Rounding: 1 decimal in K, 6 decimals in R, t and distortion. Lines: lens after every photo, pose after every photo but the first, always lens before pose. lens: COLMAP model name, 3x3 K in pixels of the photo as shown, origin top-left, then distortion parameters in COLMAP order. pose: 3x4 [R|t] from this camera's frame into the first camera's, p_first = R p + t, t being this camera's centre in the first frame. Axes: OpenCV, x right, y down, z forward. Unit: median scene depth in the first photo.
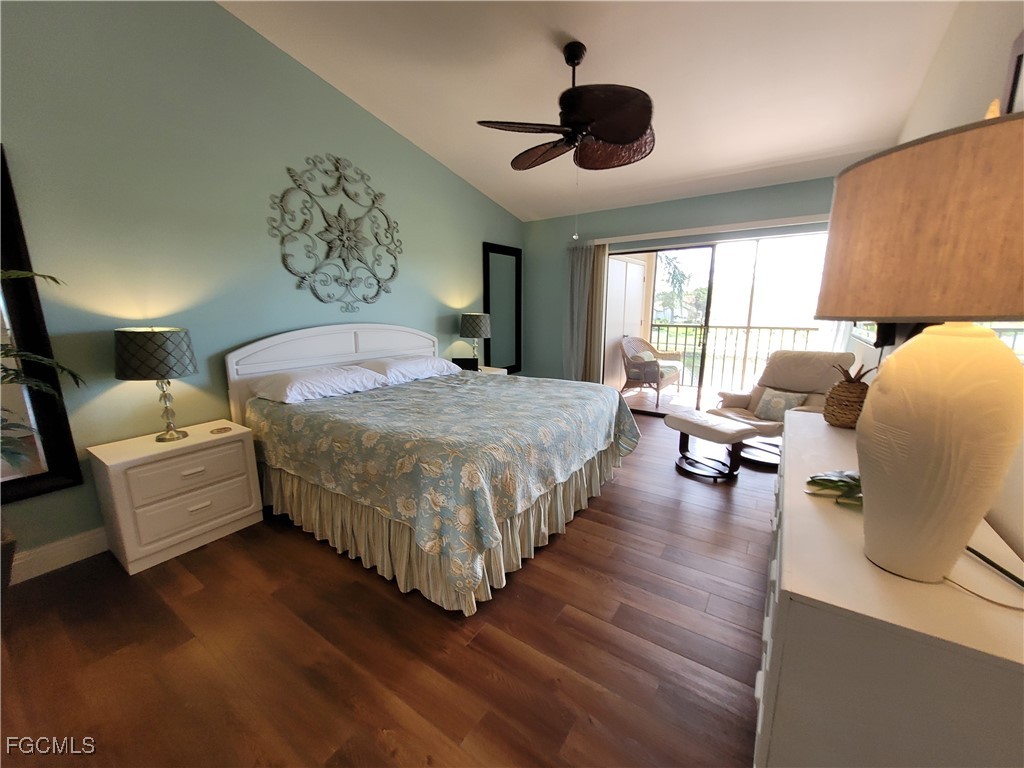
lens RADIAL K [[399.8, 0, 506.1], [0, 399.8, 371.9], [0, 0, 1]] dist [0.004429, 0.000243]
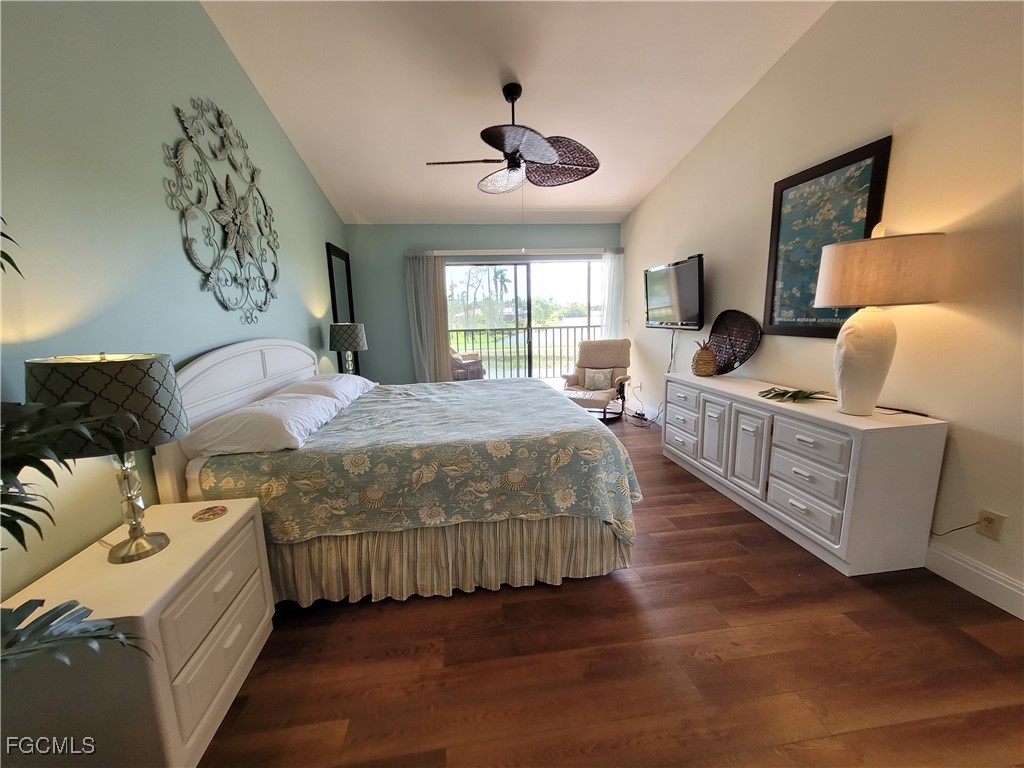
lens RADIAL K [[399.8, 0, 501.1], [0, 399.8, 371.0], [0, 0, 1]] dist [0.004429, 0.000243]
pose [[0.744852, -0.111893, 0.657781, -0.757325], [0.130645, 0.991214, 0.020674, -0.027087], [-0.654314, 0.070537, 0.752926, 0.219252]]
